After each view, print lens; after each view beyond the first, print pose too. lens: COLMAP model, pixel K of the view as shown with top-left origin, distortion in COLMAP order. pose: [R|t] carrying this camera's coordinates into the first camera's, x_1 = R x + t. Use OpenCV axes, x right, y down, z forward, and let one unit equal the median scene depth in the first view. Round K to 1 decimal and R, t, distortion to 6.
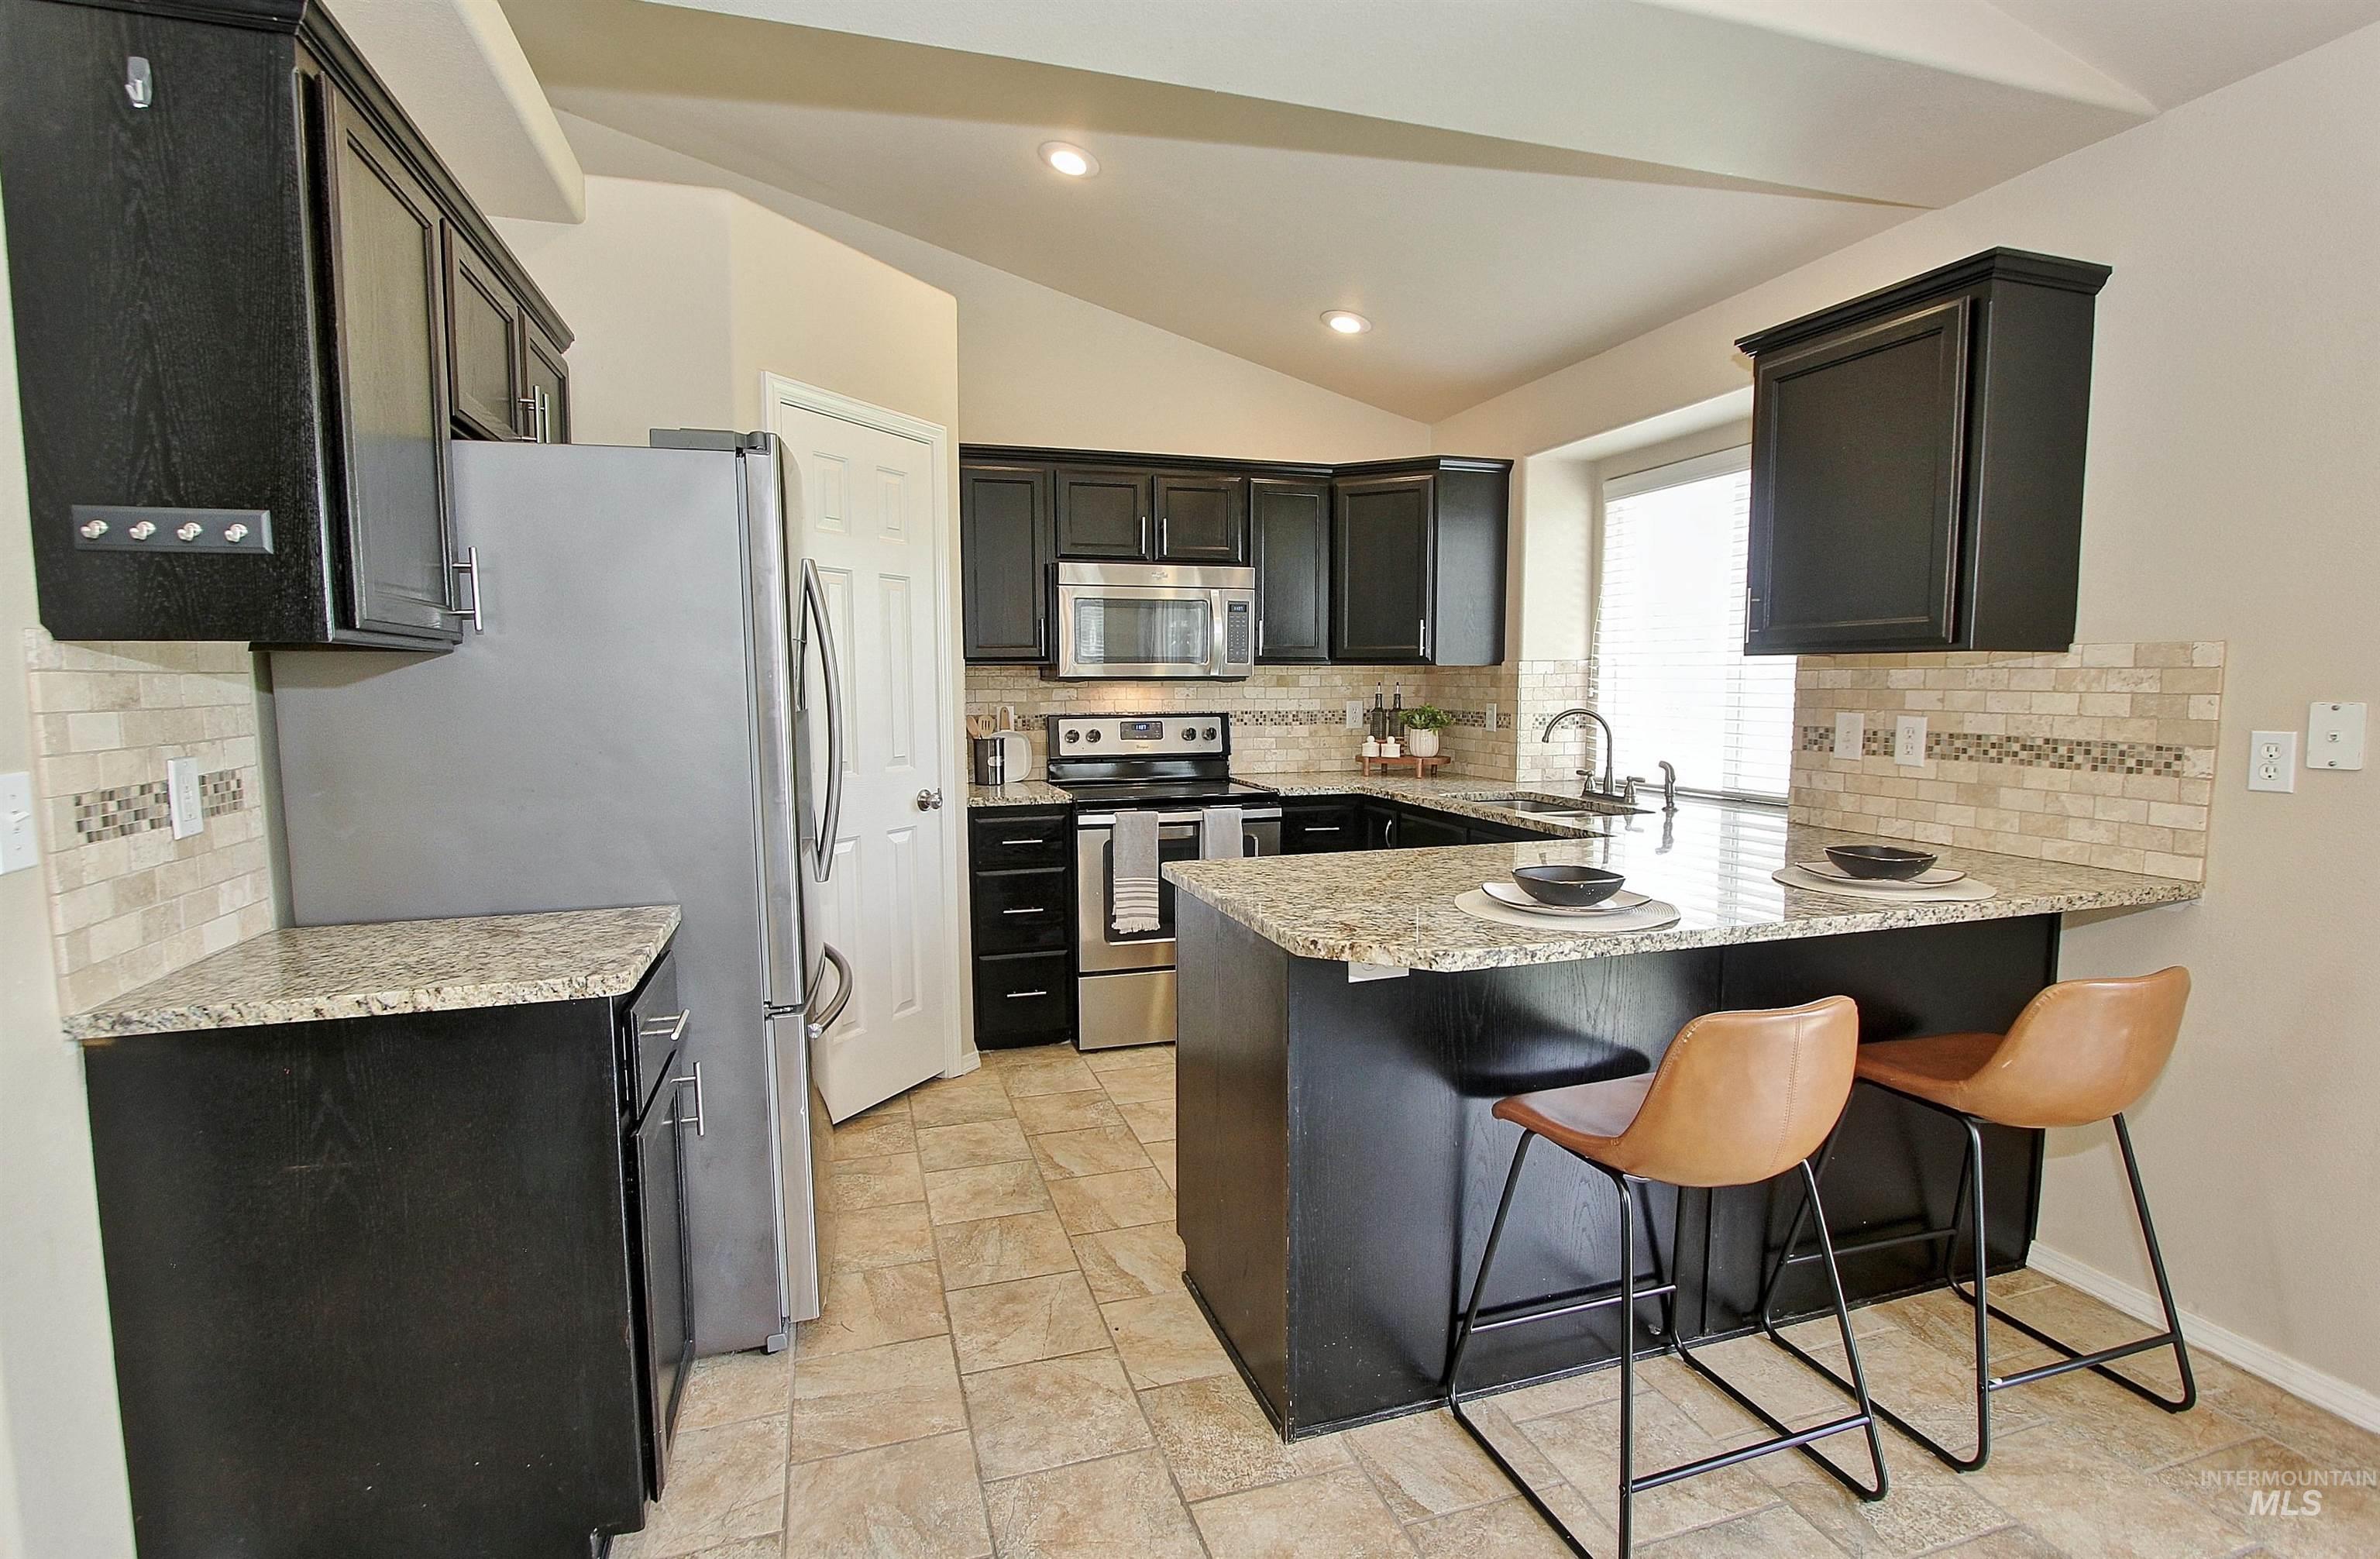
lens RADIAL K [[1119.1, 0, 1191.0], [0, 1119.1, 785.1], [0, 0, 1]] dist [-0.017437, 0.002664]
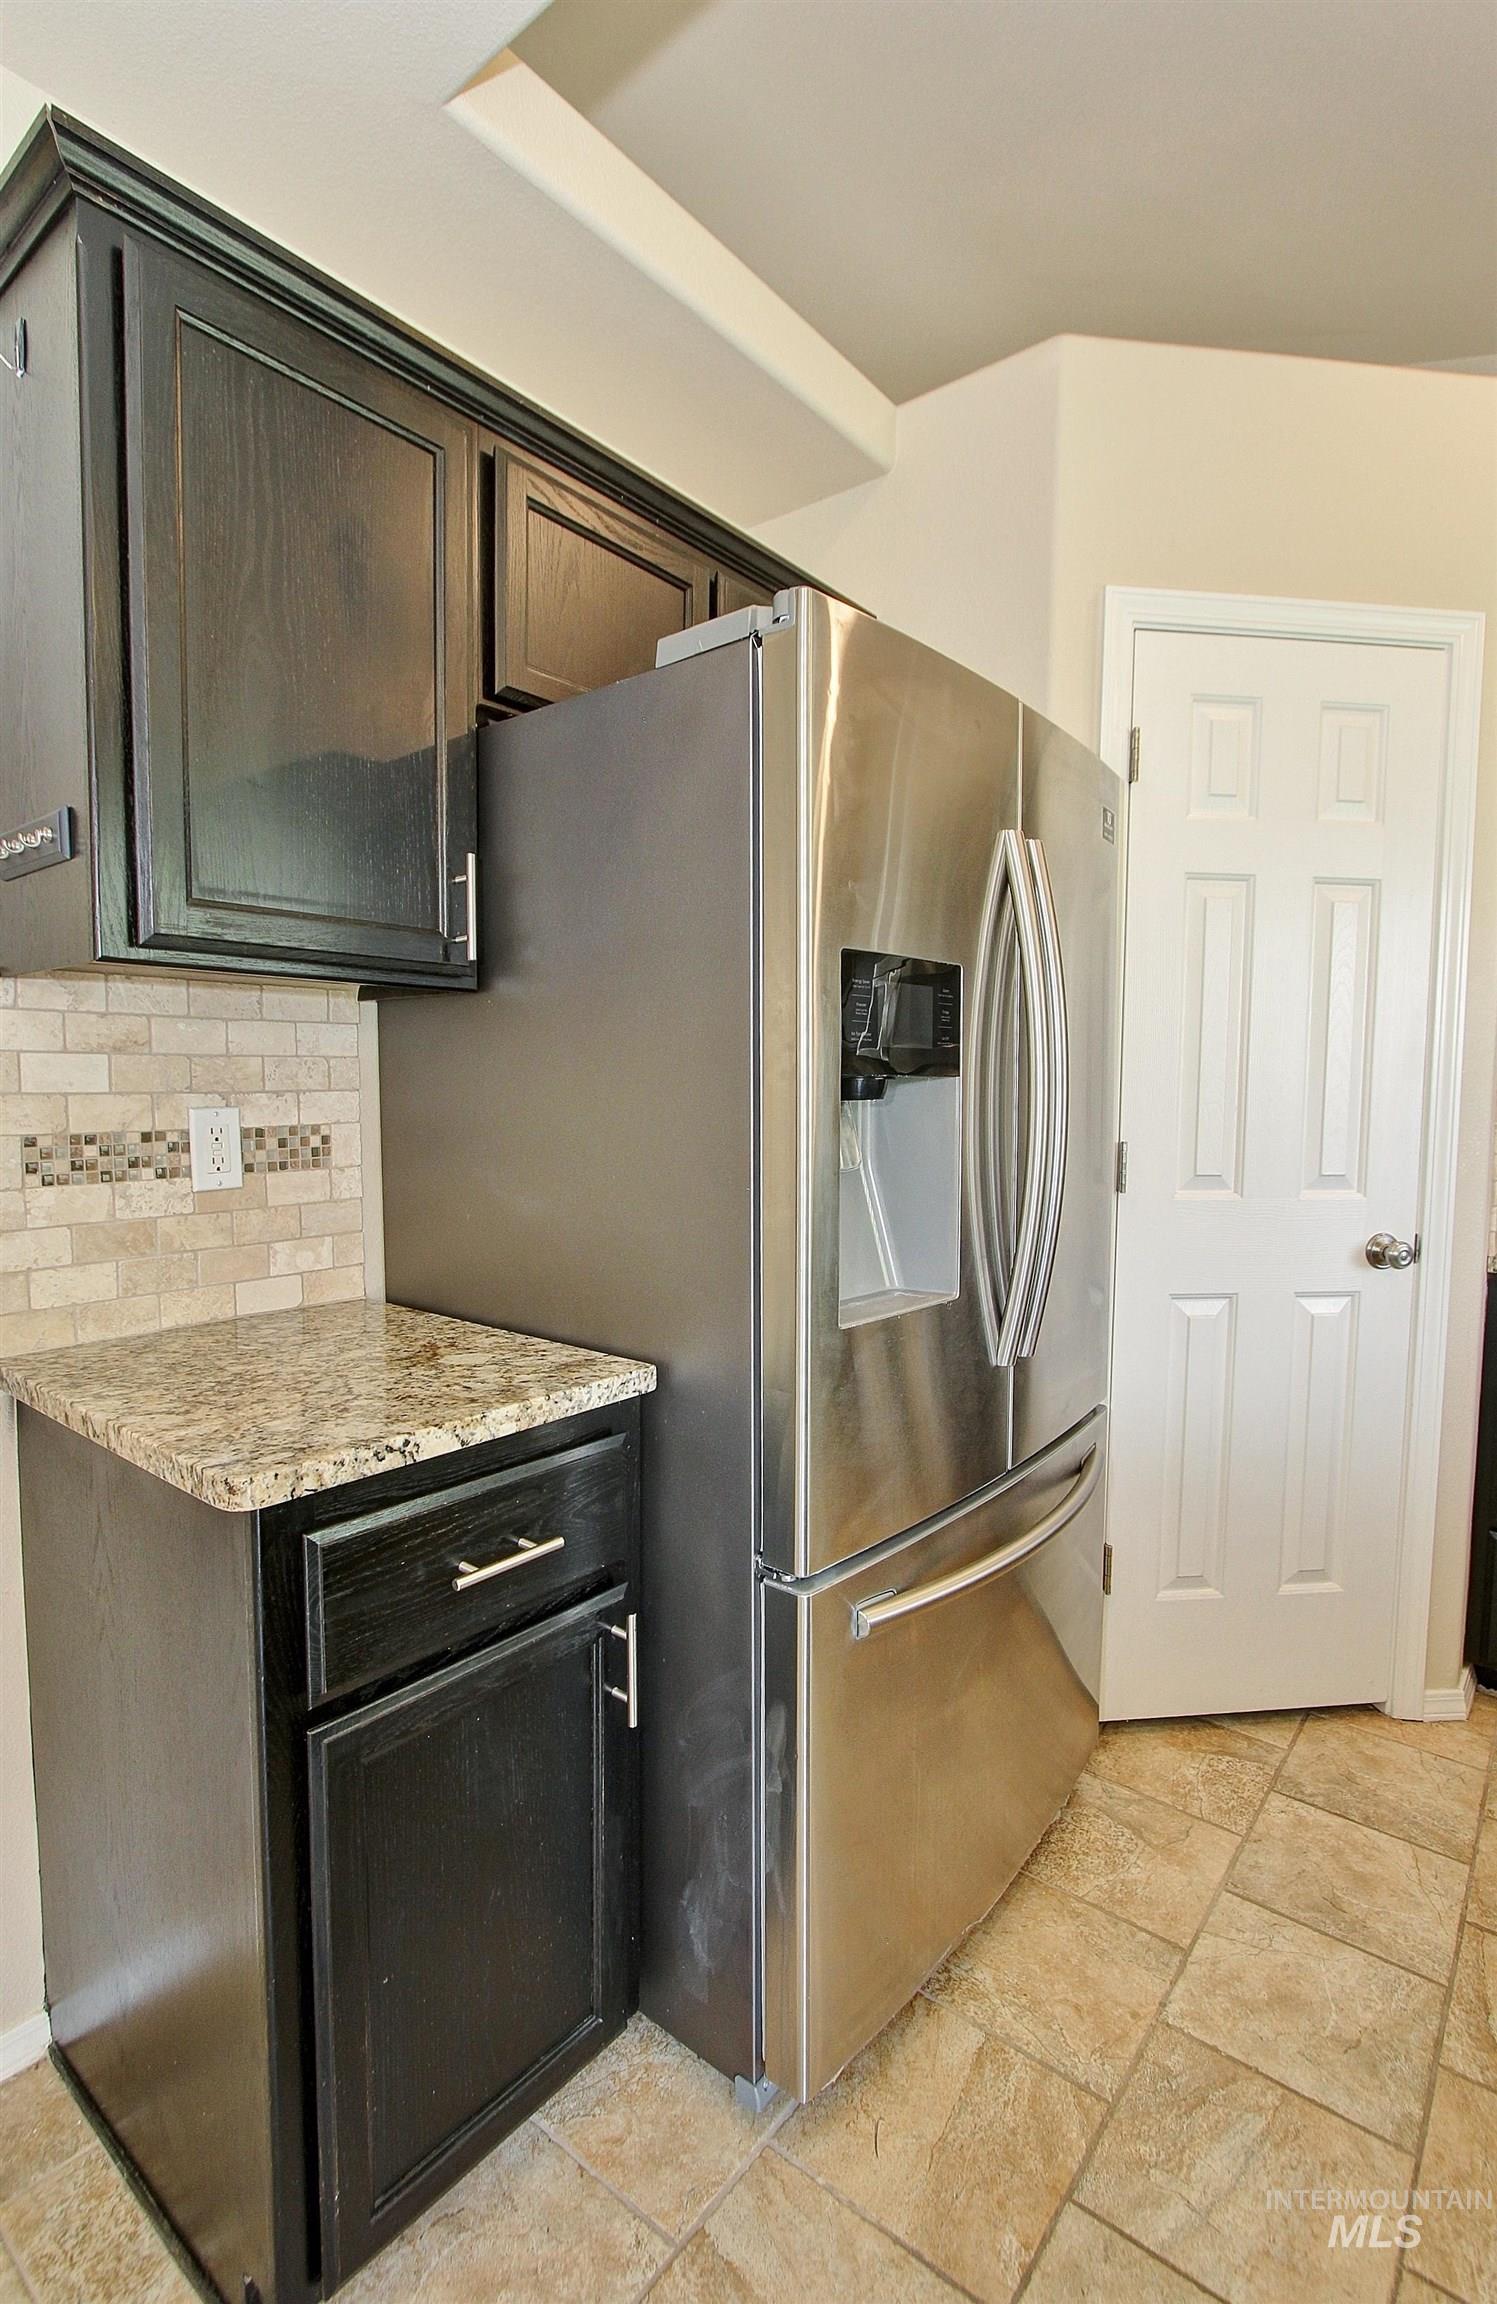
lens RADIAL K [[1083.3, 0, 752.0], [0, 1083.3, 1162.4], [0, 0, 1]] dist [-0.017437, 0.002664]
pose [[0.549638, 0.073007, -0.832206, 0.049125], [-0.088781, 0.995637, 0.028708, -0.018900], [0.830672, 0.058105, 0.553722, 0.362554]]
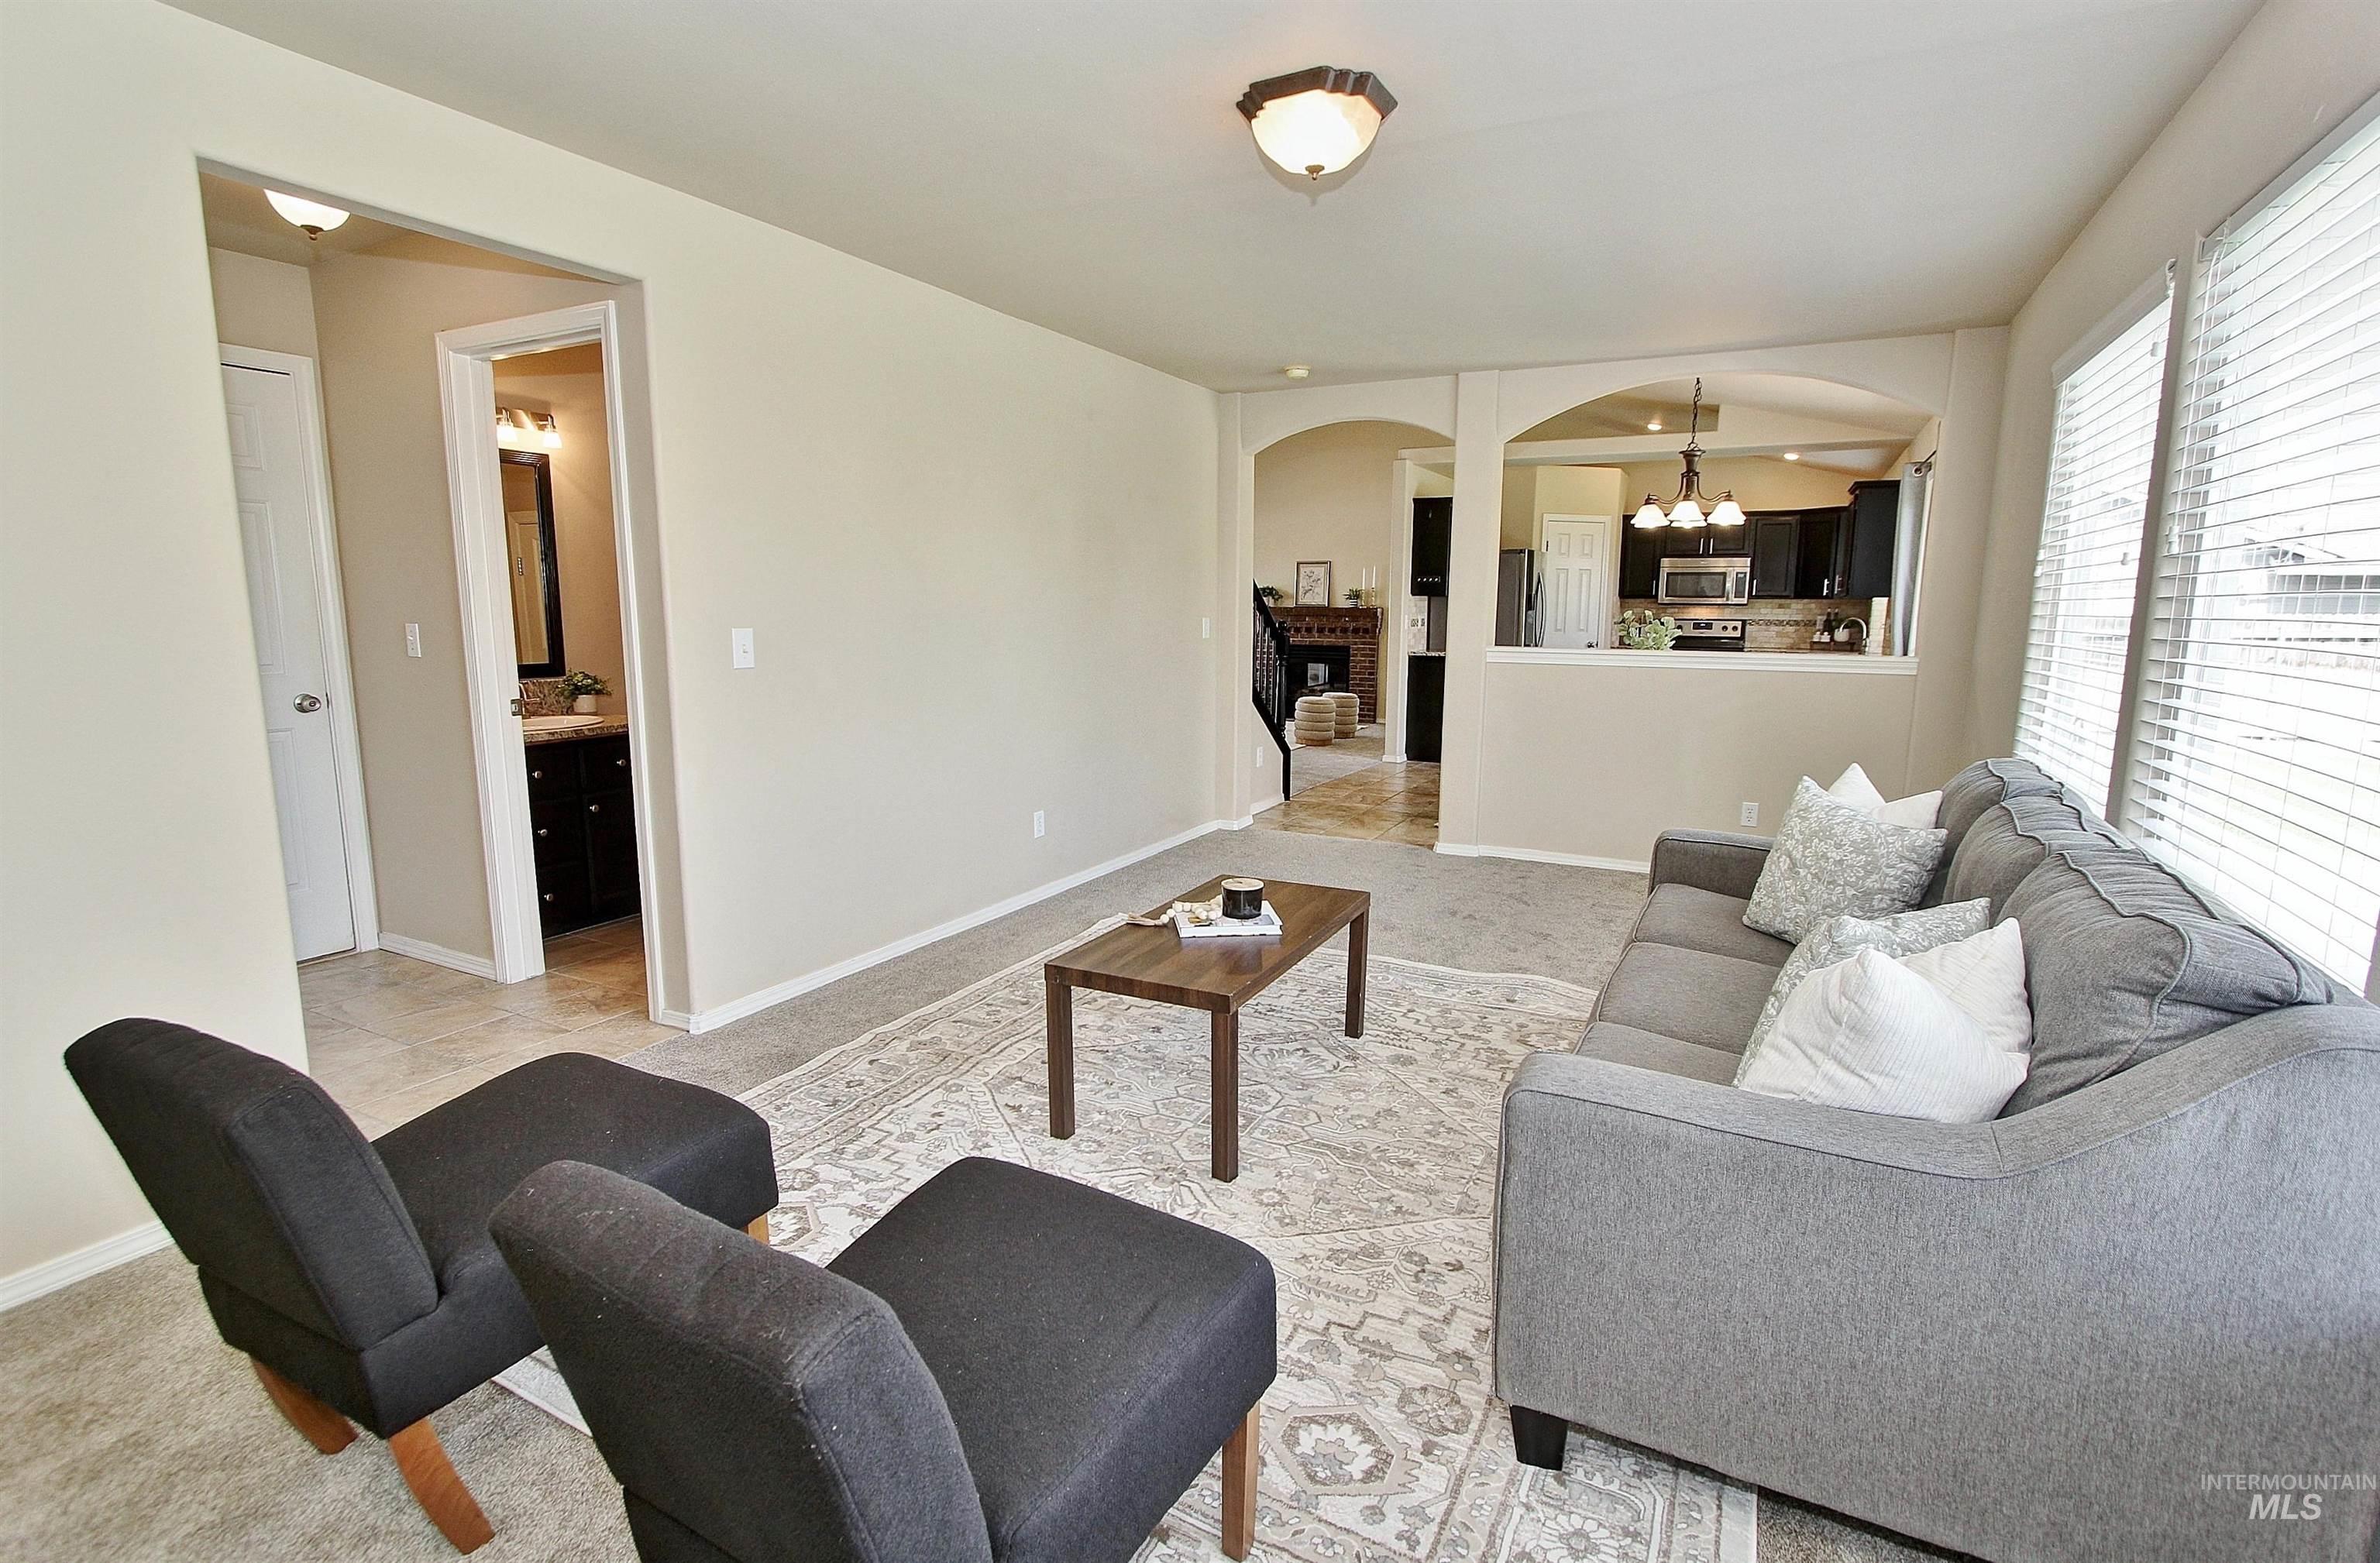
lens RADIAL K [[1071.4, 0, 1187.5], [0, 1071.4, 770.3], [0, 0, 1]] dist [-0.000331, 0.000301]
pose [[0.696945, 0.117339, -0.707459, 0.987254], [-0.075501, 0.993046, 0.090328, 0.156326], [0.713139, -0.009540, 0.700958, -1.631621]]
